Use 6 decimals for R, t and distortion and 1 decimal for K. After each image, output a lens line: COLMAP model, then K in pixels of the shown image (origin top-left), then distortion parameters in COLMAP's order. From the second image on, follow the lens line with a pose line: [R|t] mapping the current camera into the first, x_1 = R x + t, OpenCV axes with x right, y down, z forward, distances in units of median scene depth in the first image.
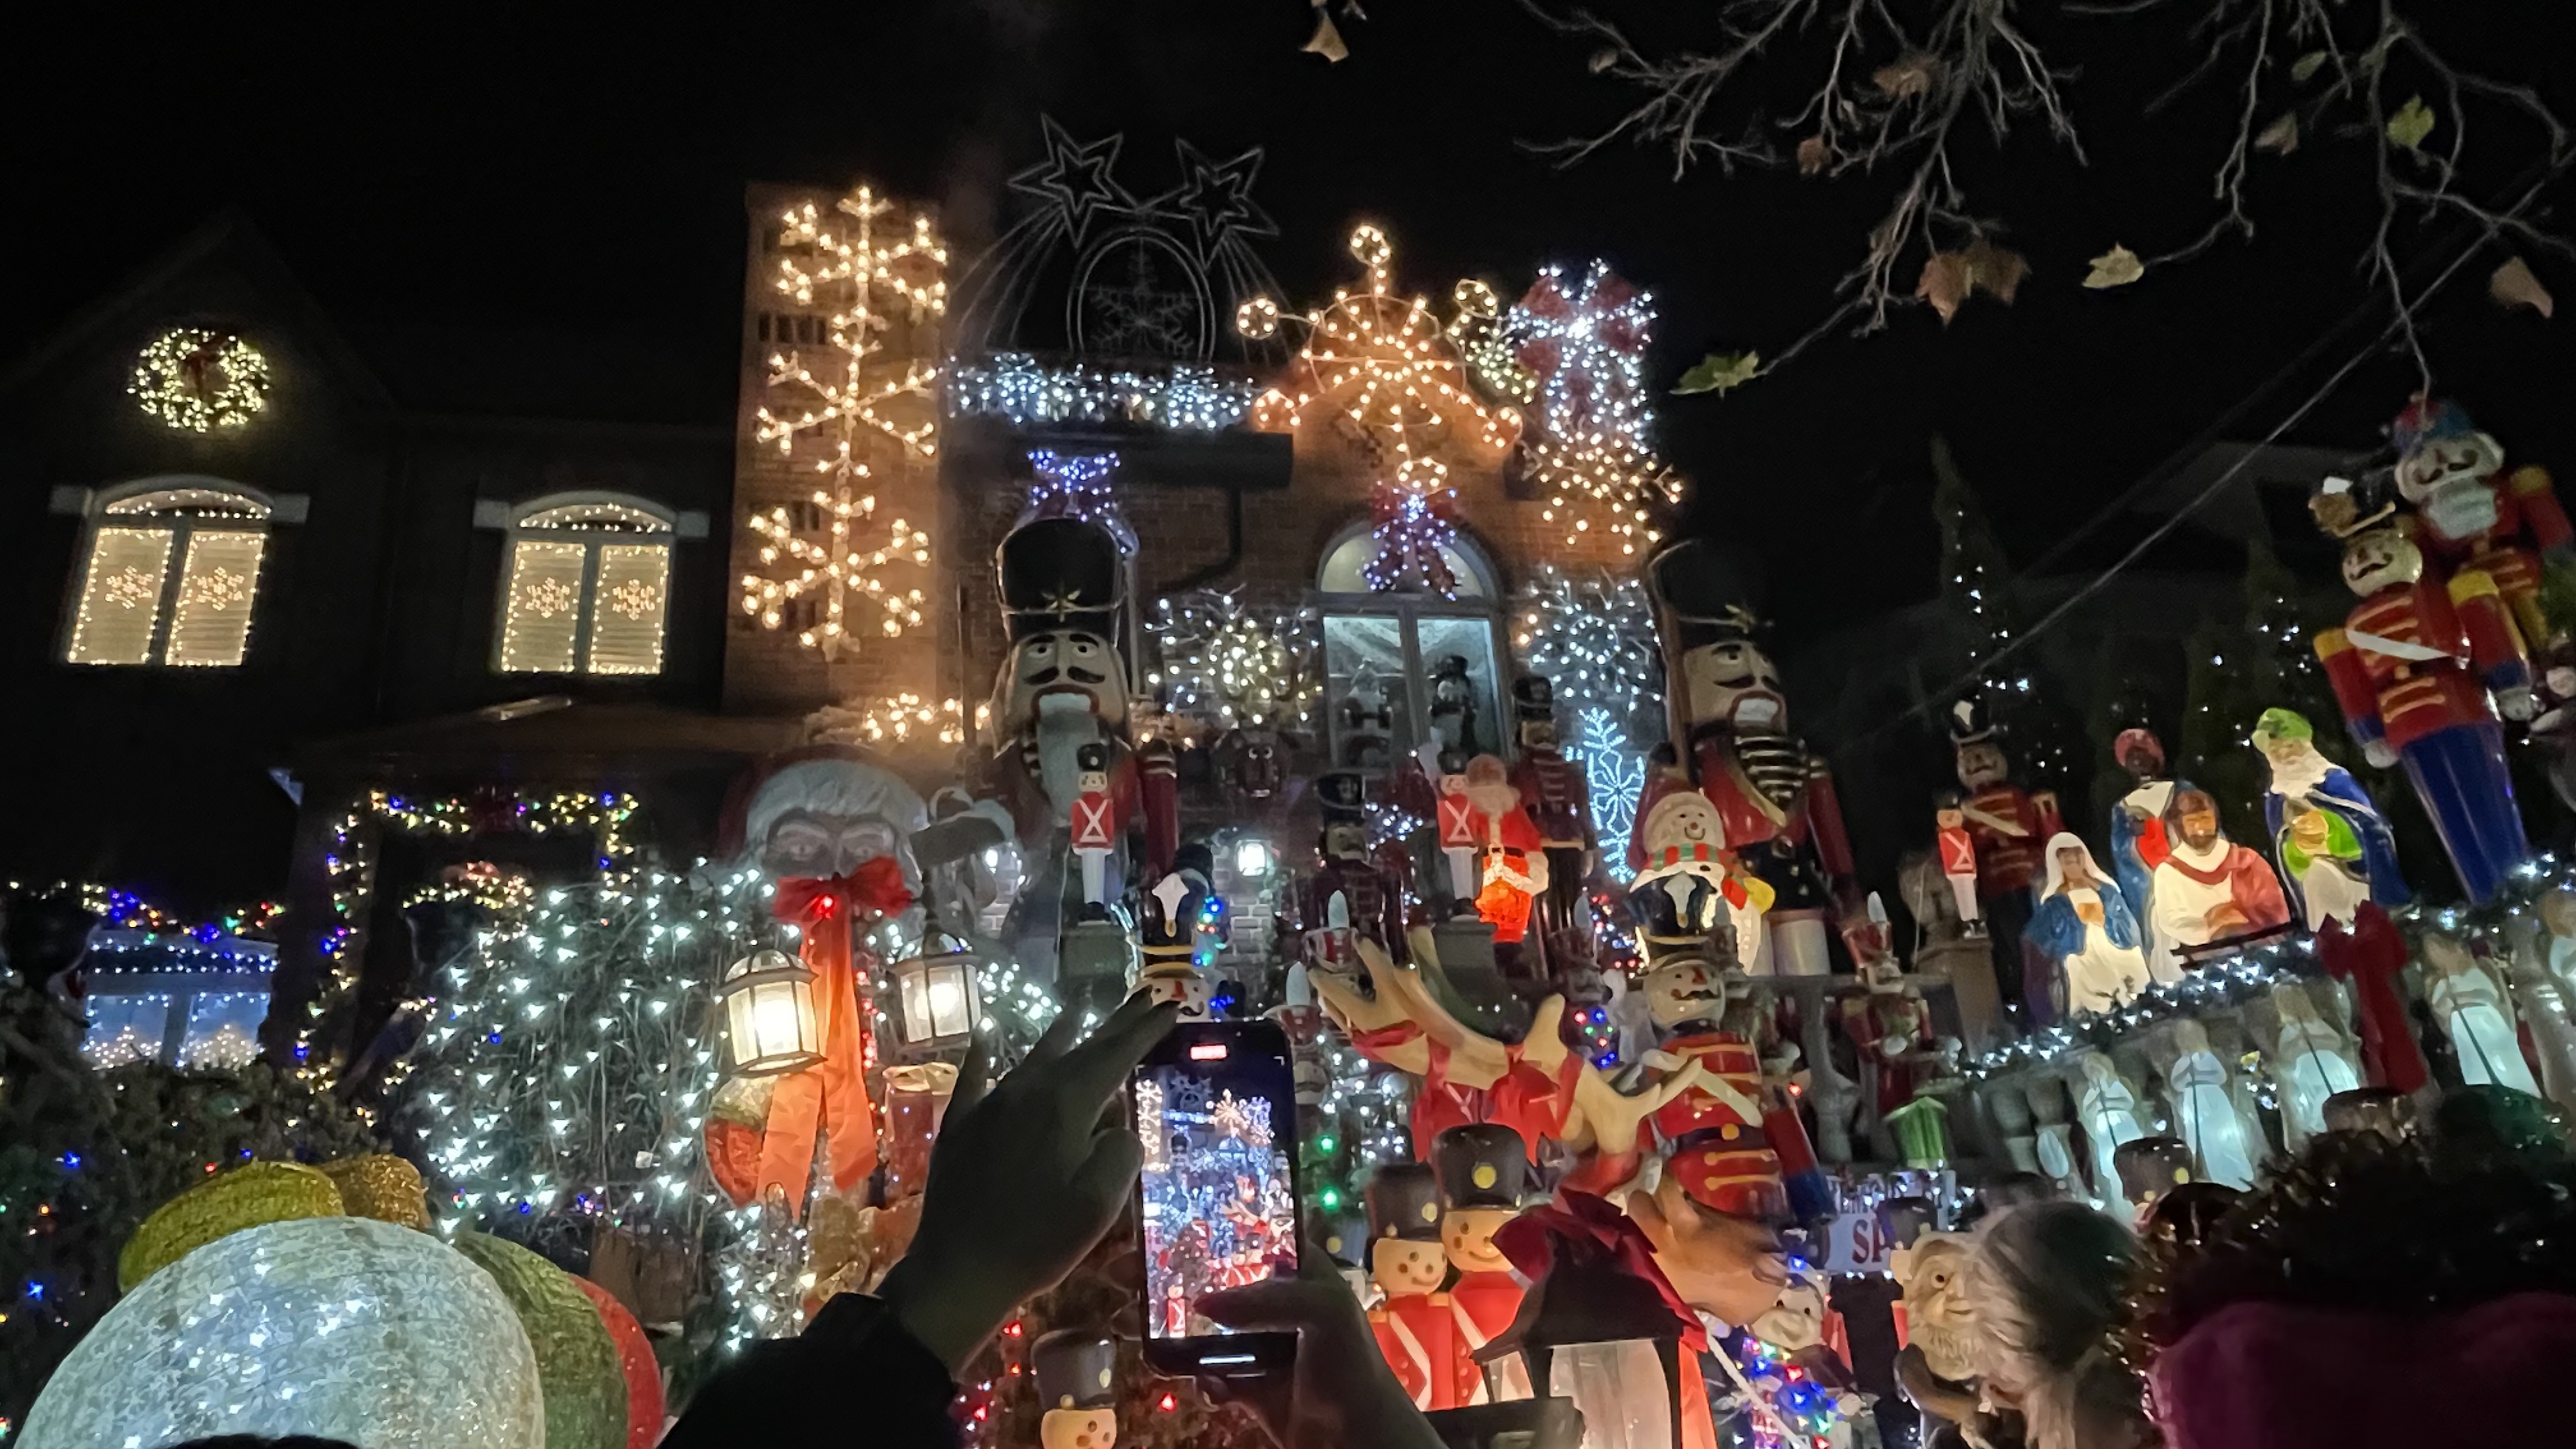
lens RADIAL K [[1646.6, 0, 1274.9], [0, 1646.6, 720.1], [0, 0, 1]] dist [0.012637, -0.029048]
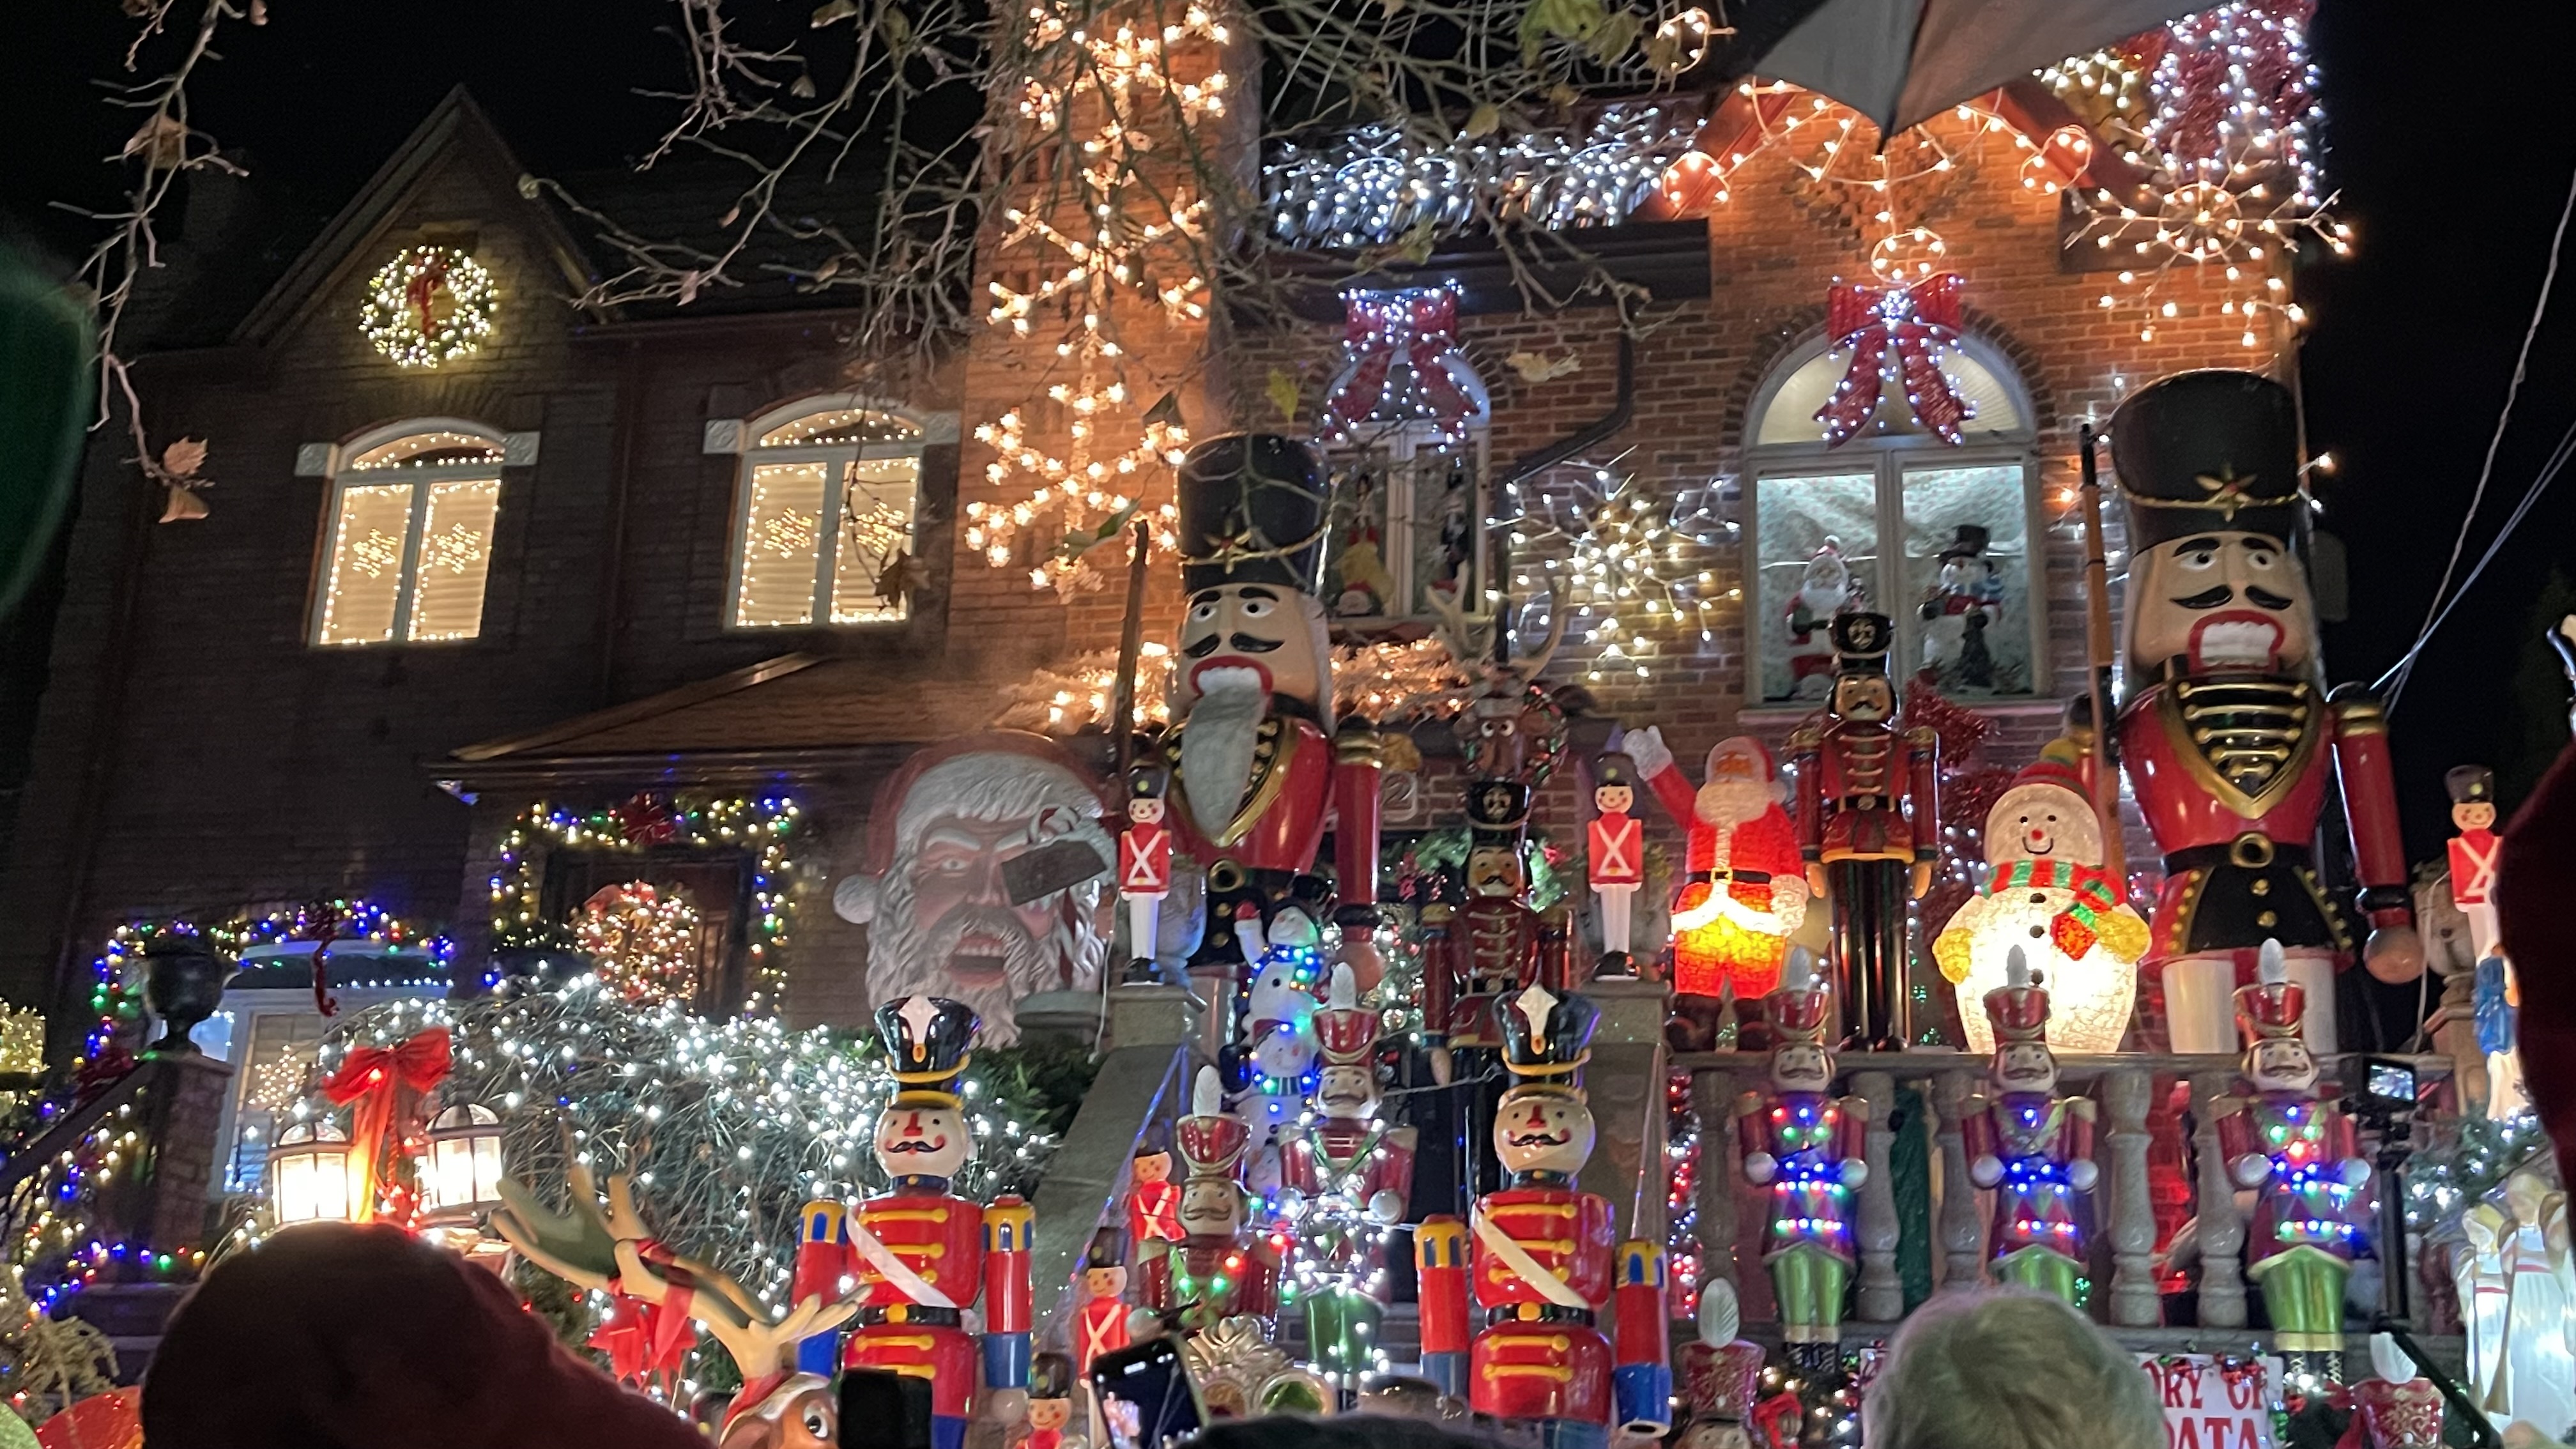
lens RADIAL K [[2595.9, 0, 1307.0], [0, 2595.9, 707.1], [0, 0, 1]] dist [0.057182, 0.000000]
pose [[0.911997, -0.025114, -0.409426, 0.341463], [0.063685, 0.994690, 0.080843, -0.078583], [0.405222, -0.099803, 0.908754, -0.097299]]
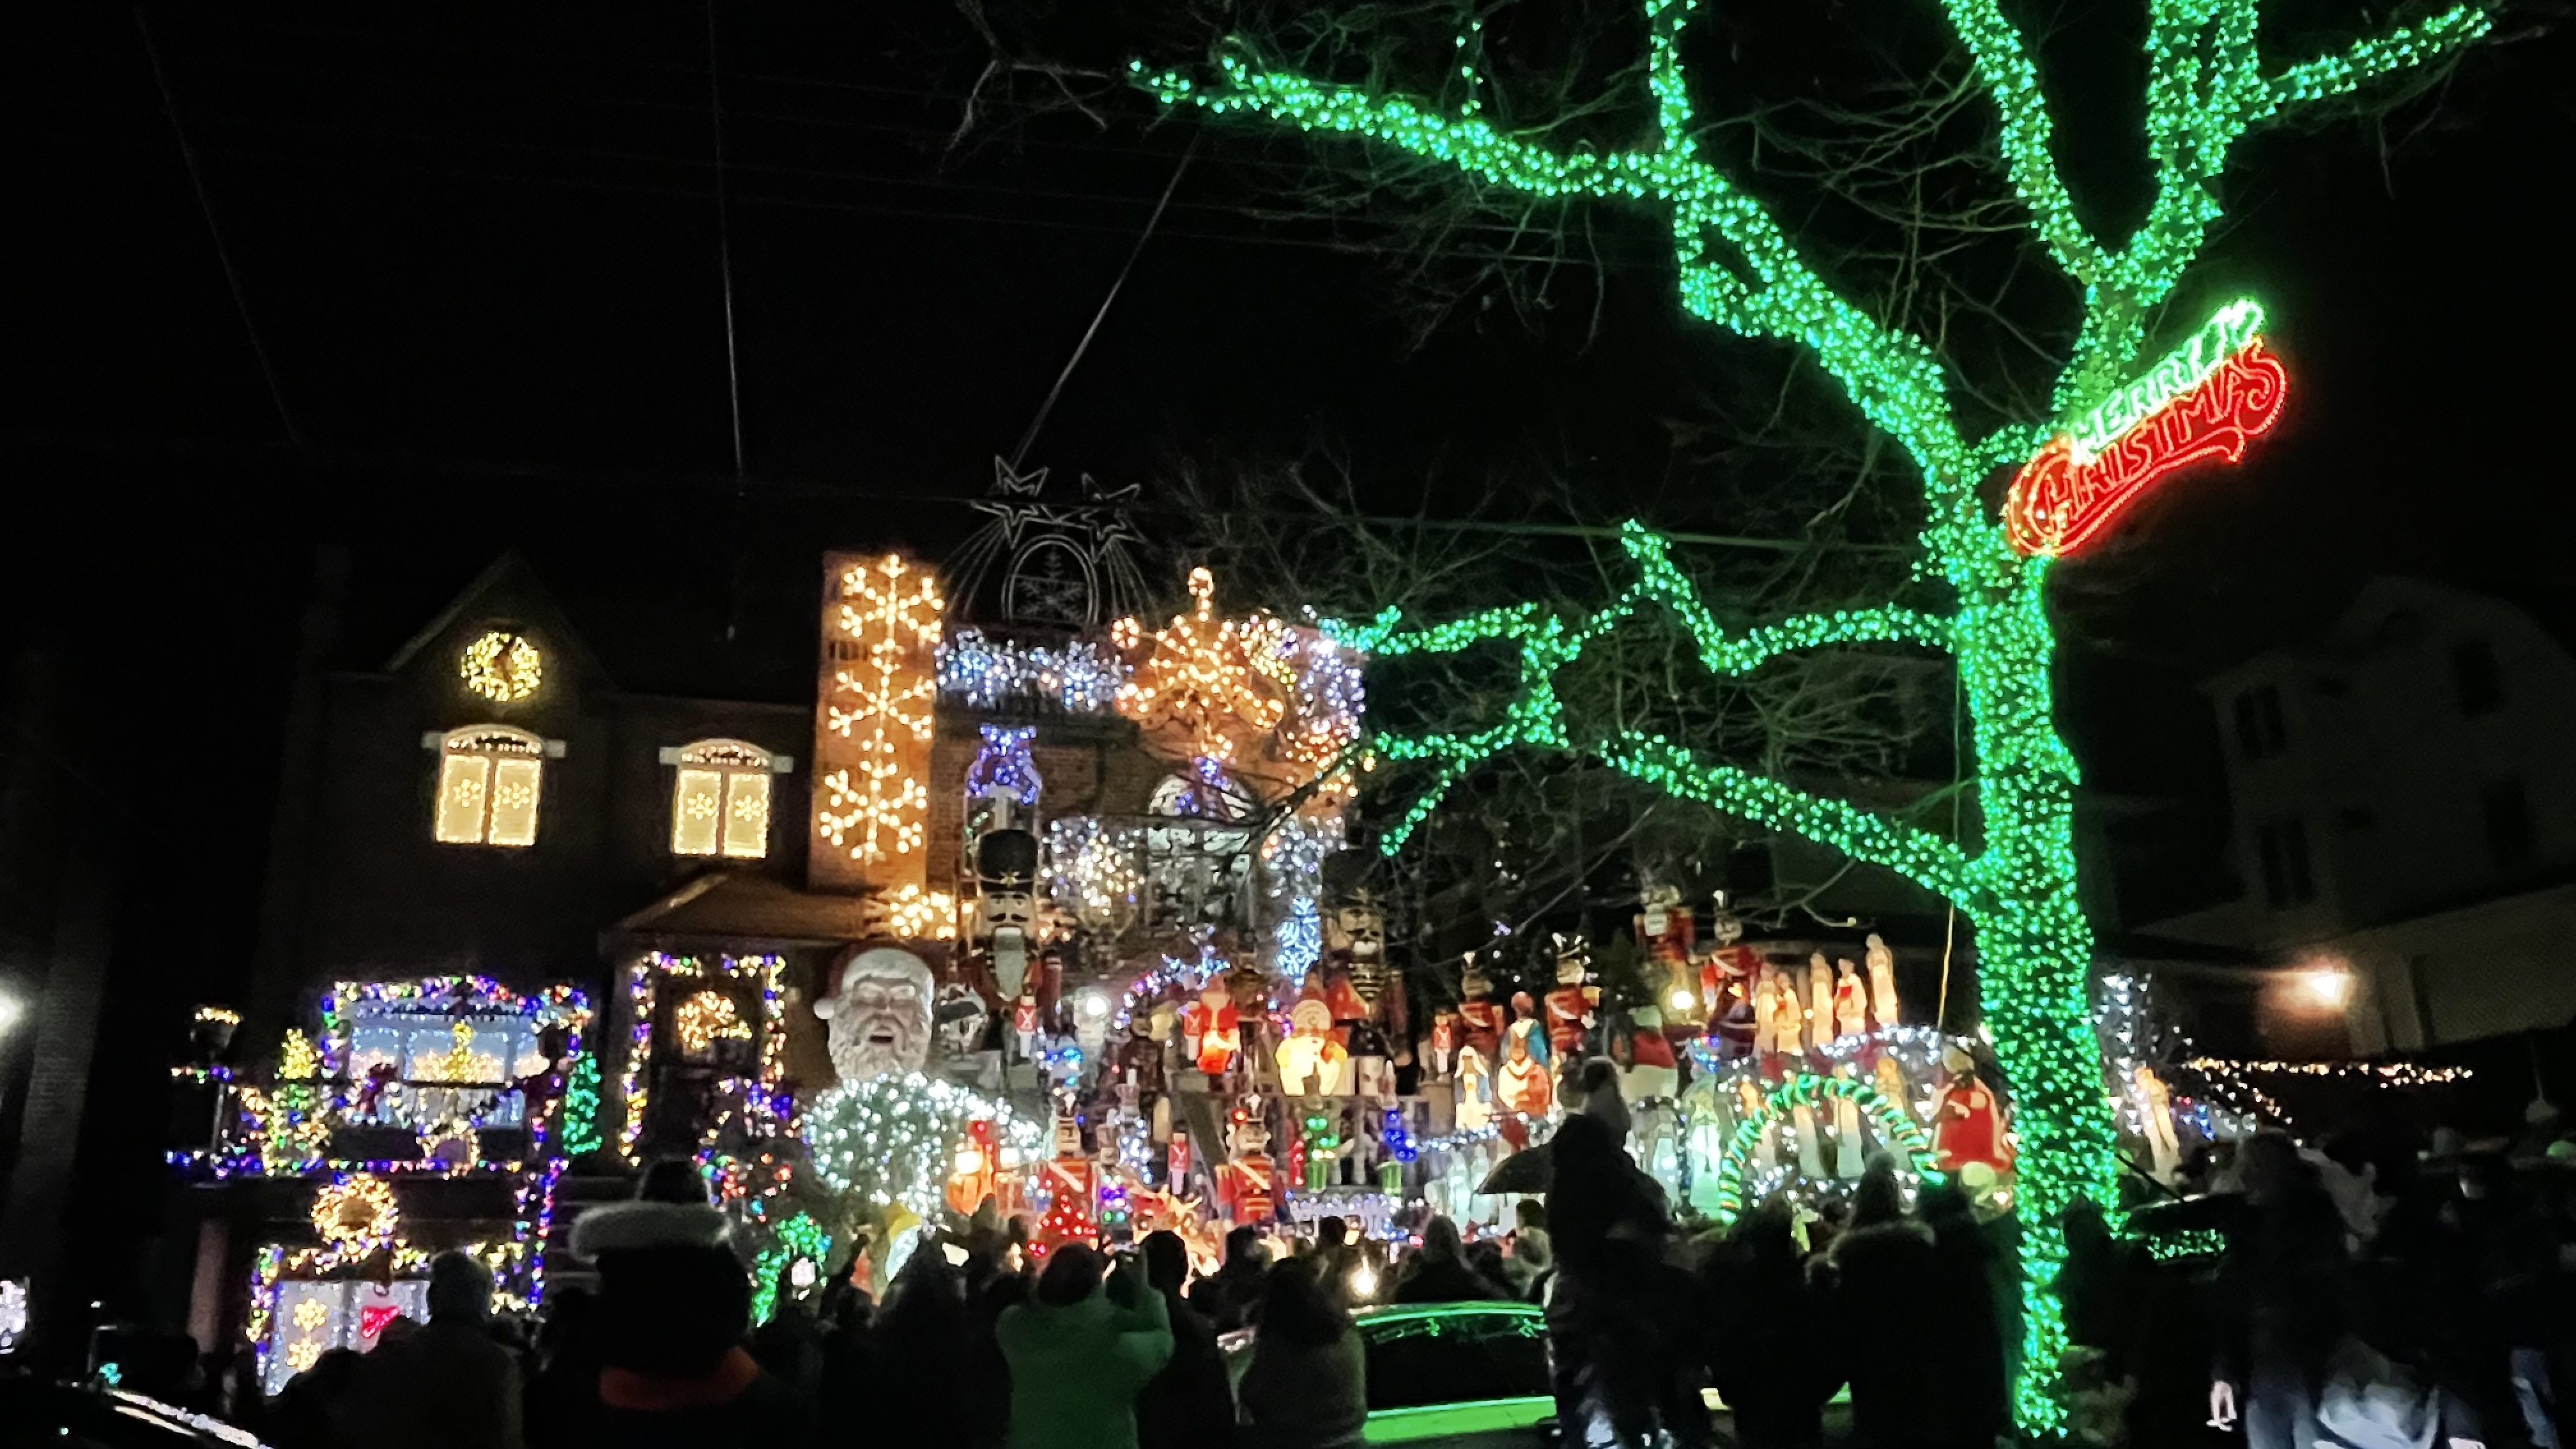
lens RADIAL K [[1950.1, 0, 1271.5], [0, 1950.1, 725.4], [0, 0, 1]] dist [0.039346, -0.054551]
pose [[0.992775, 0.085079, 0.084607, -0.027173], [-0.093221, 0.990864, 0.097455, -0.423774], [-0.075543, -0.104638, 0.991637, -1.094669]]
